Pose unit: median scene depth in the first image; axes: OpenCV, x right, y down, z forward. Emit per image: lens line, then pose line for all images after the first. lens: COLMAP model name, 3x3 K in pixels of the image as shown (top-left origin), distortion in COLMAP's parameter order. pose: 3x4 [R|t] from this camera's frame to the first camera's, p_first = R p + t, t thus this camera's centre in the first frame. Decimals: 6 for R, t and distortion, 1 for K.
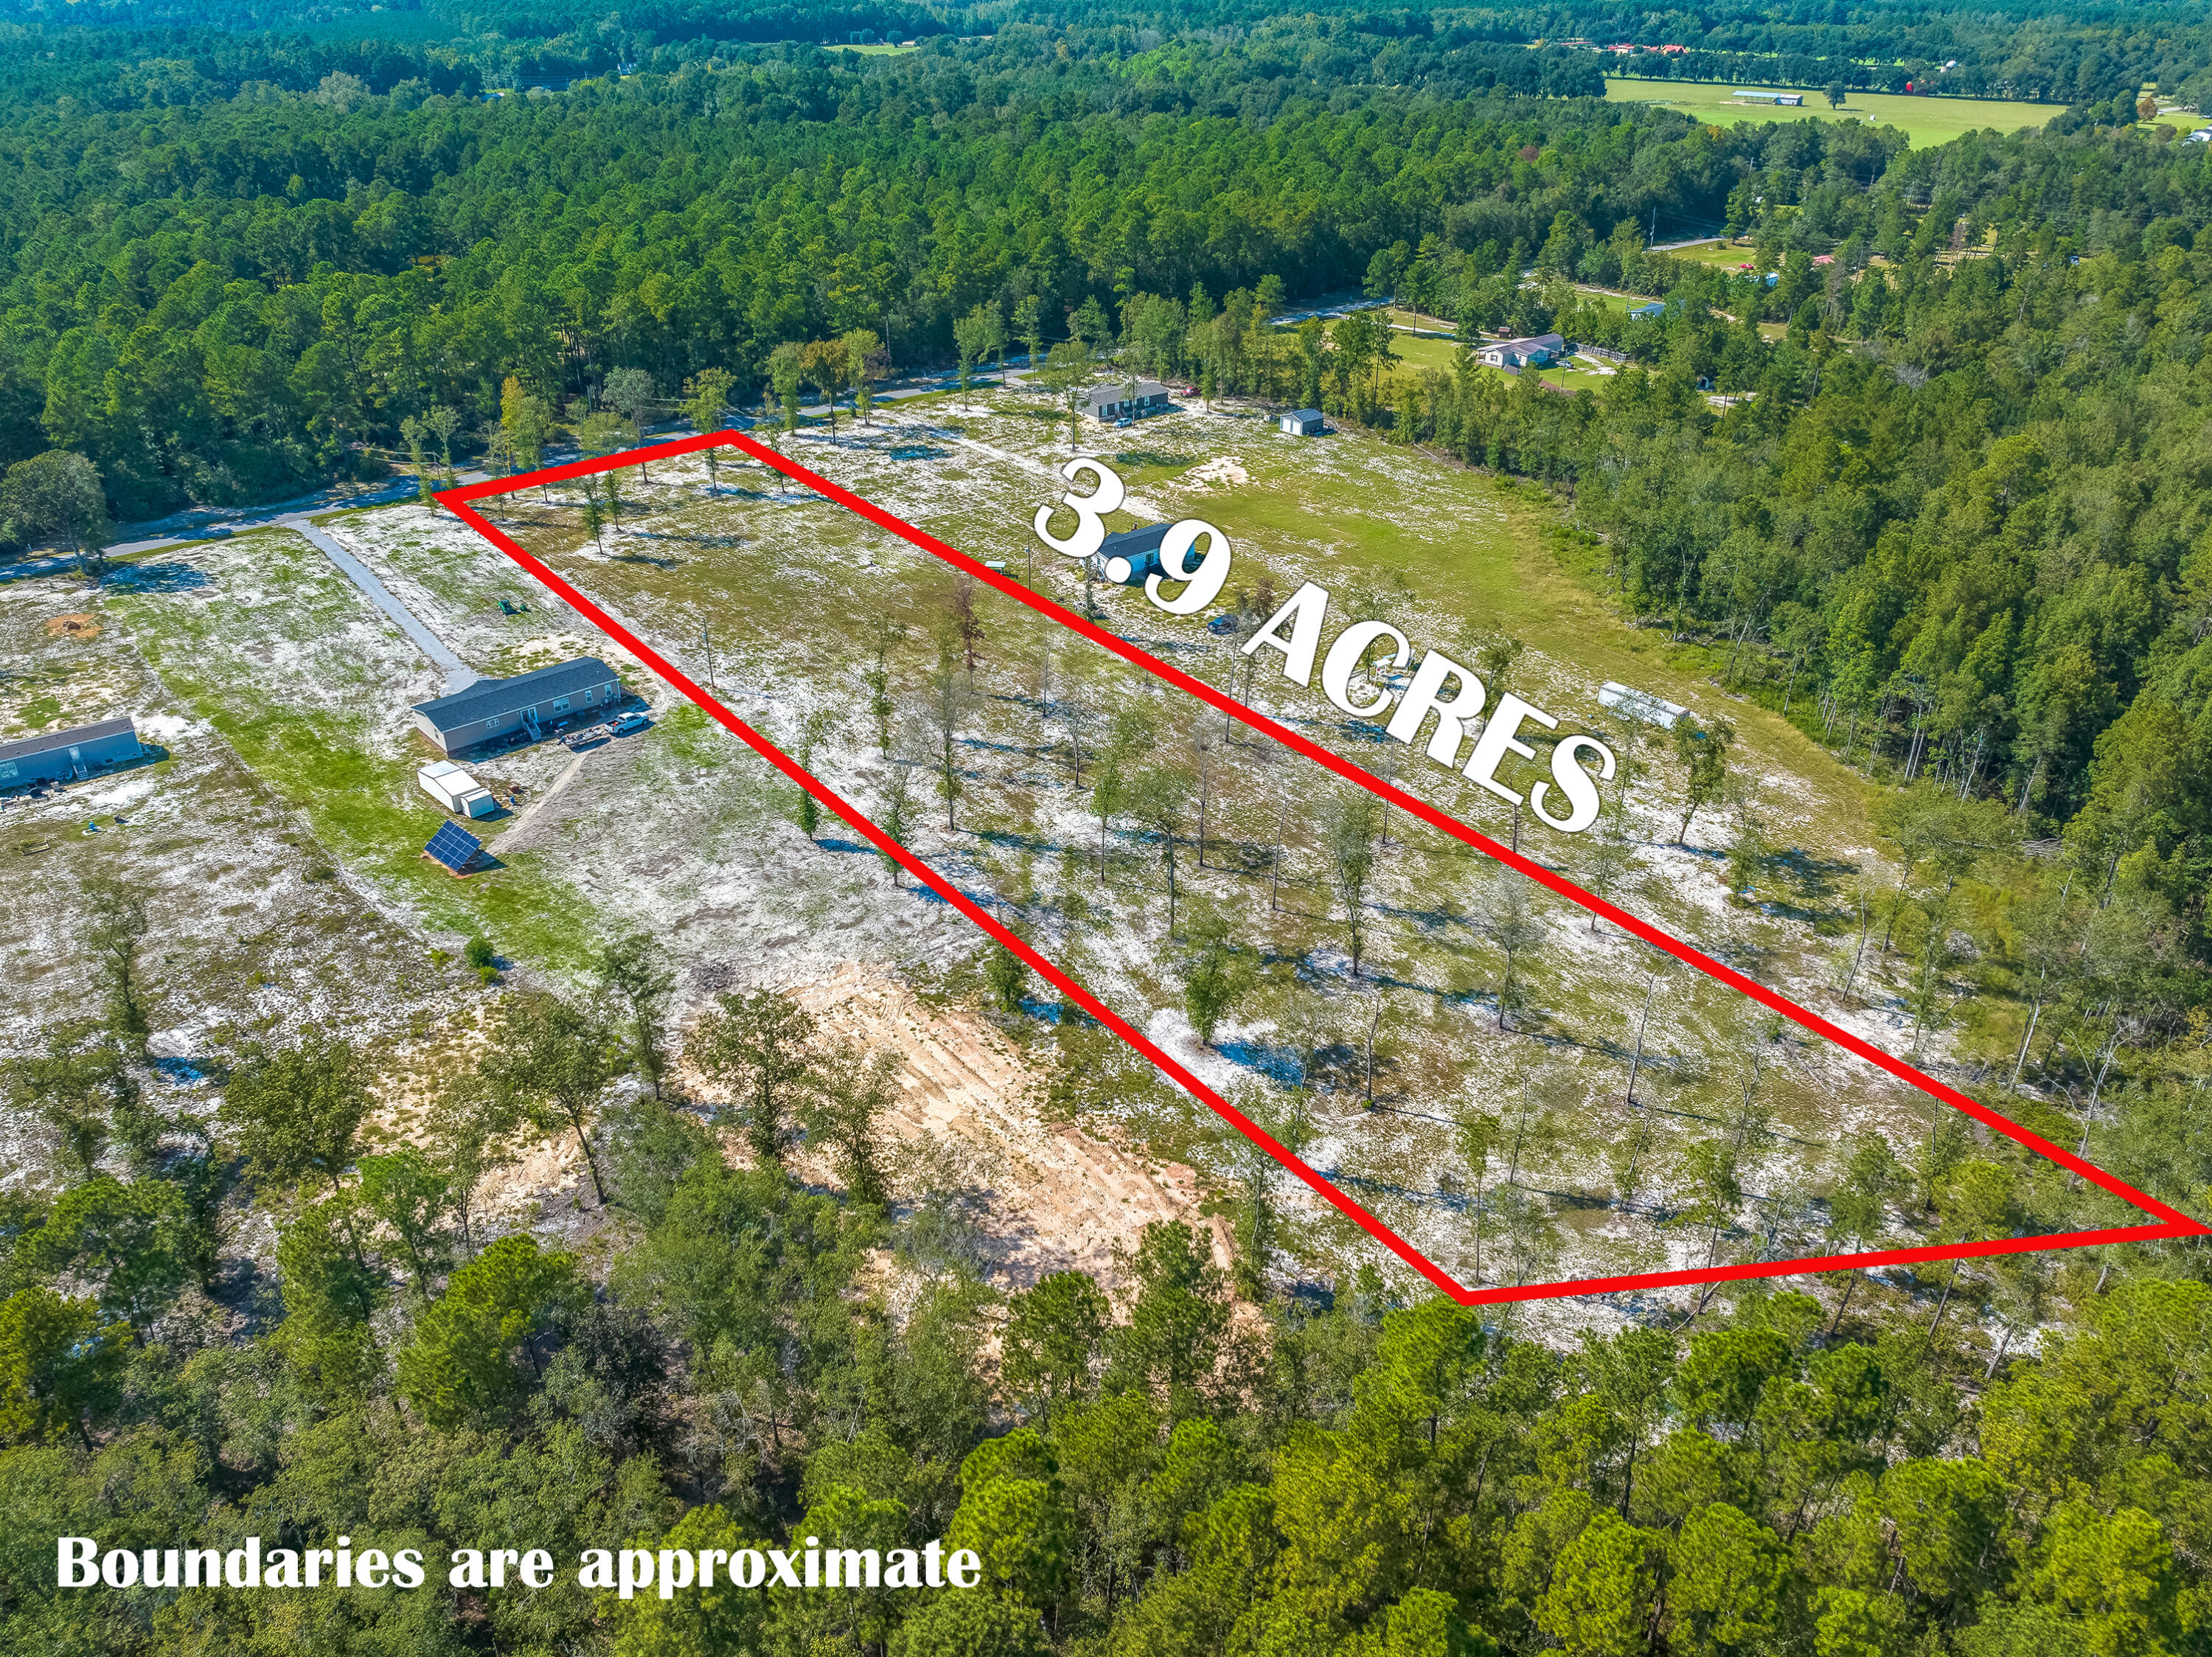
lens RADIAL K [[1602.4, 0, 1106.0], [0, 1602.4, 828.5], [0, 0, 1]] dist [-0.046993, 0.034379]
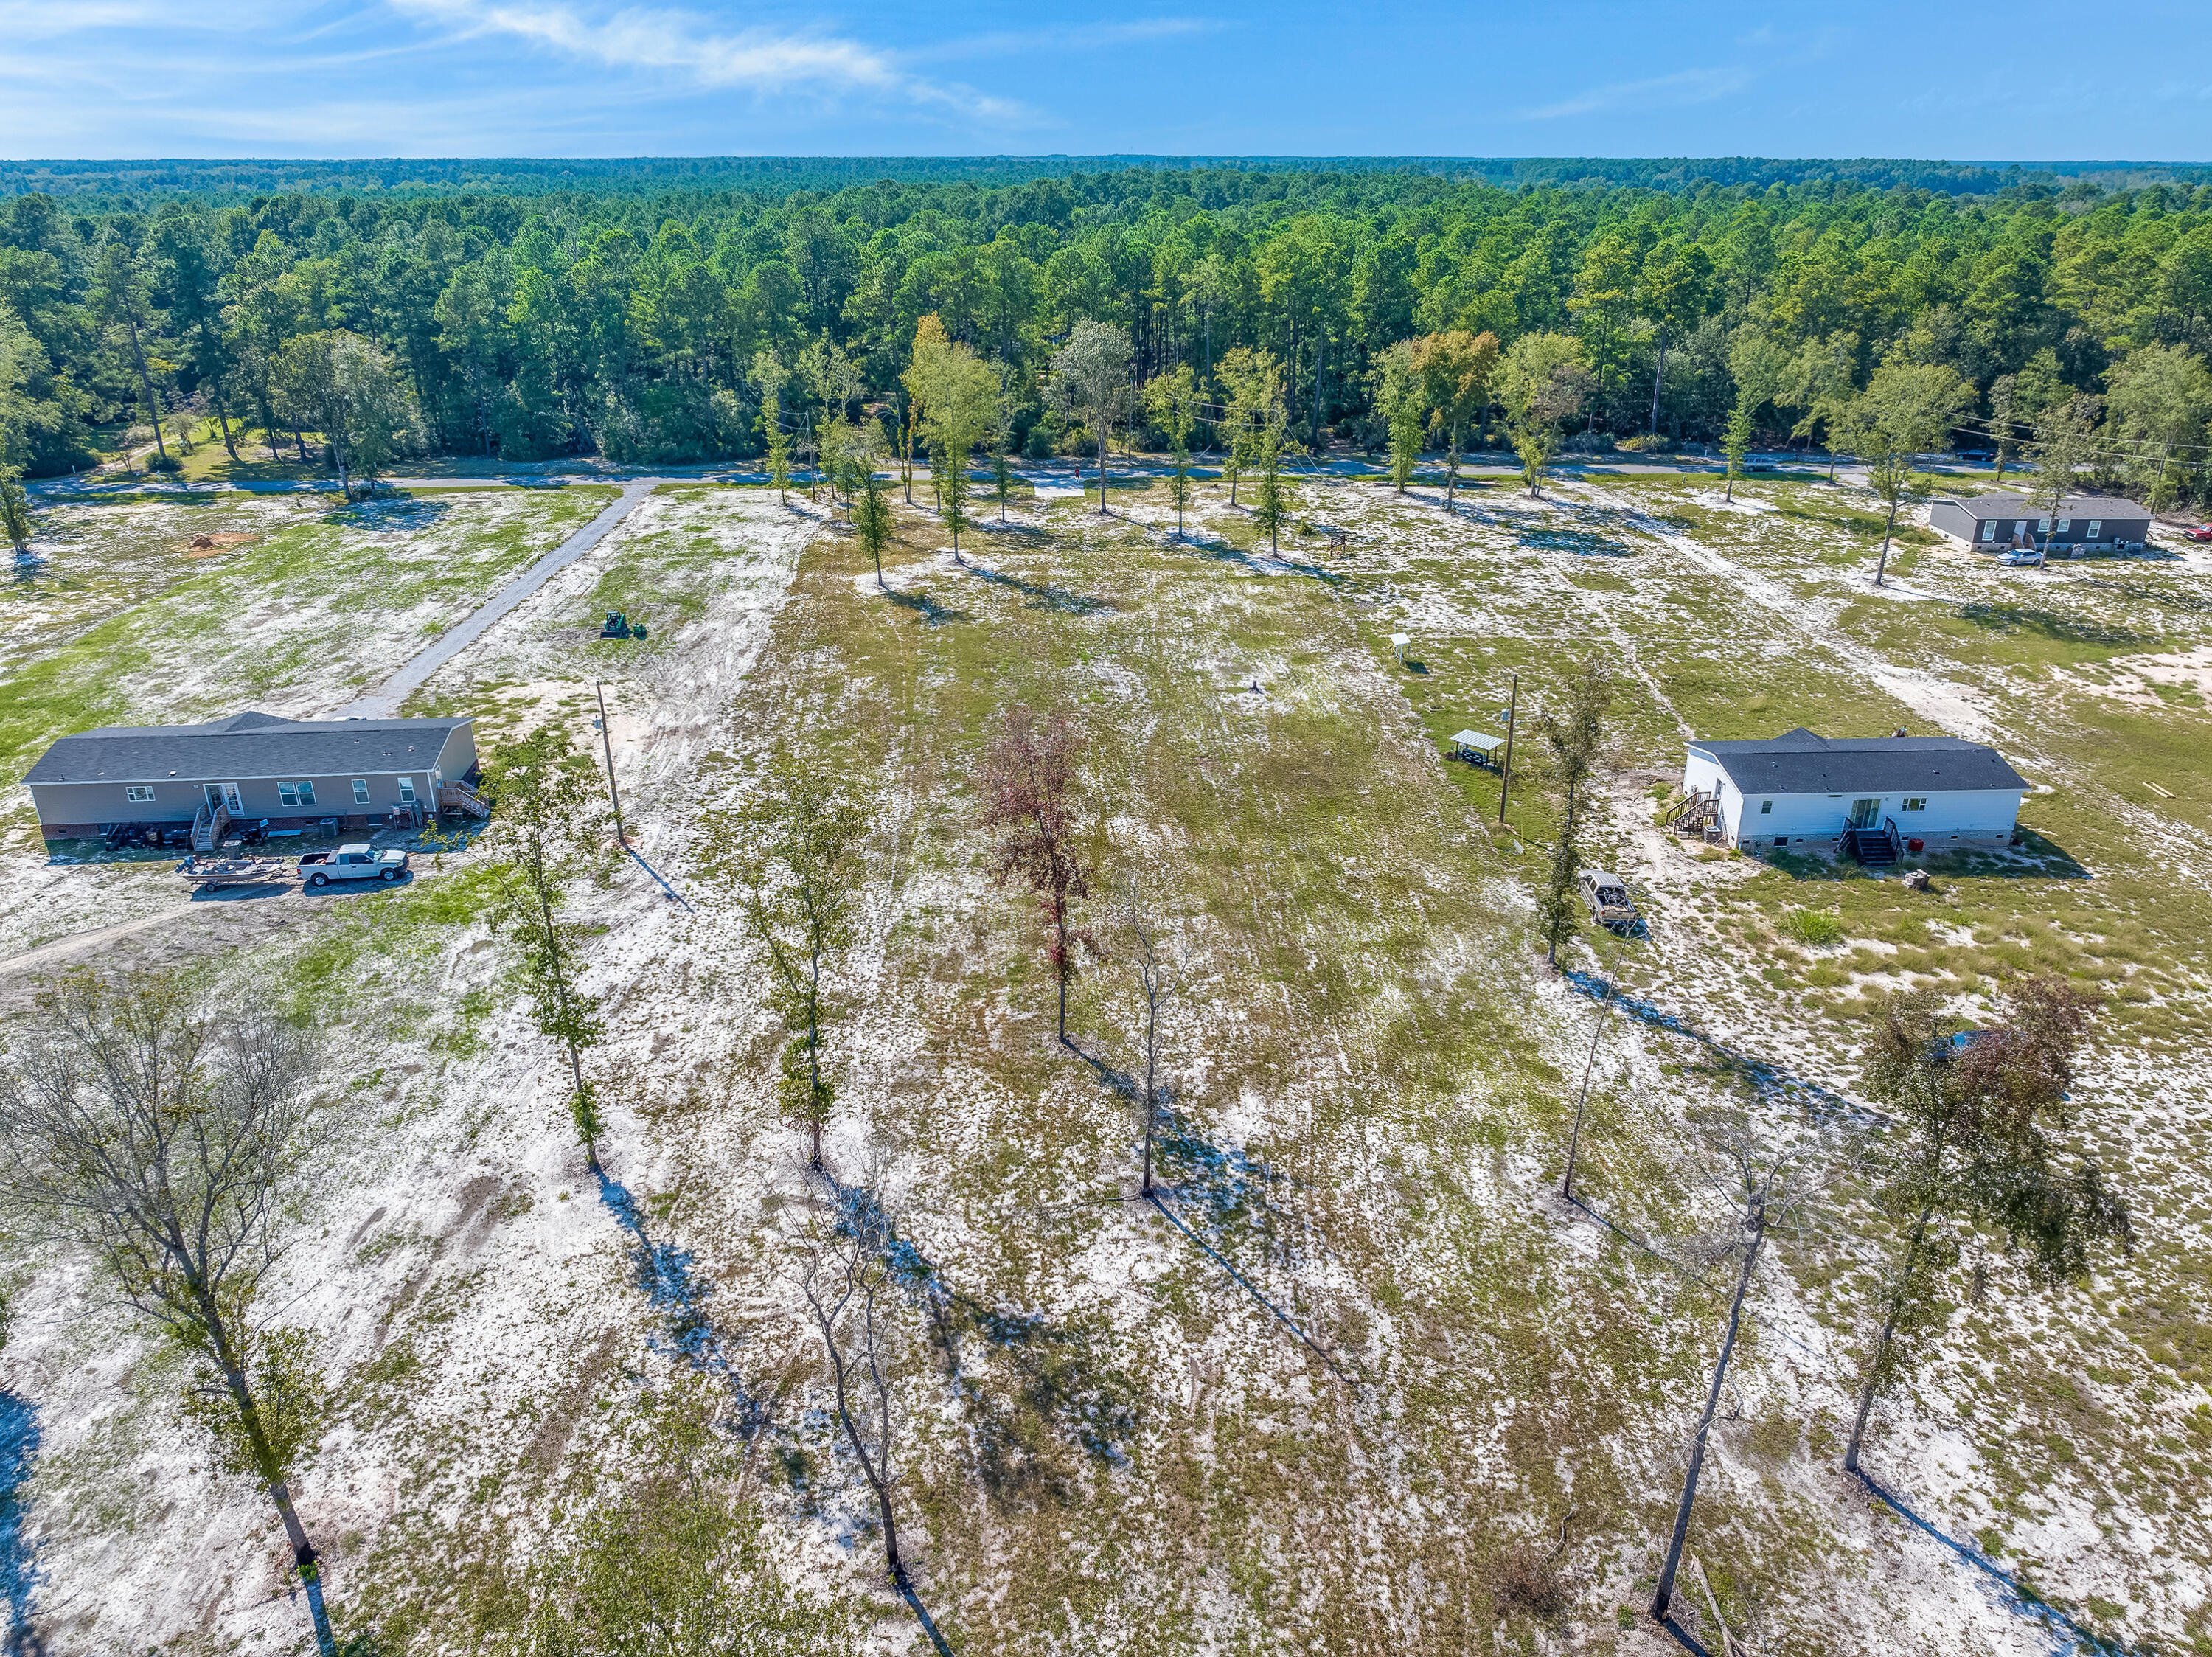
lens RADIAL K [[1549.6, 0, 1102.7], [0, 1549.6, 819.2], [0, 0, 1]] dist [-0.043142, 0.031012]
pose [[0.798823, 0.237537, -0.552682, 0.087972], [-0.295096, 0.955335, -0.015926, -0.112561], [0.524214, 0.175817, 0.833240, 0.627069]]
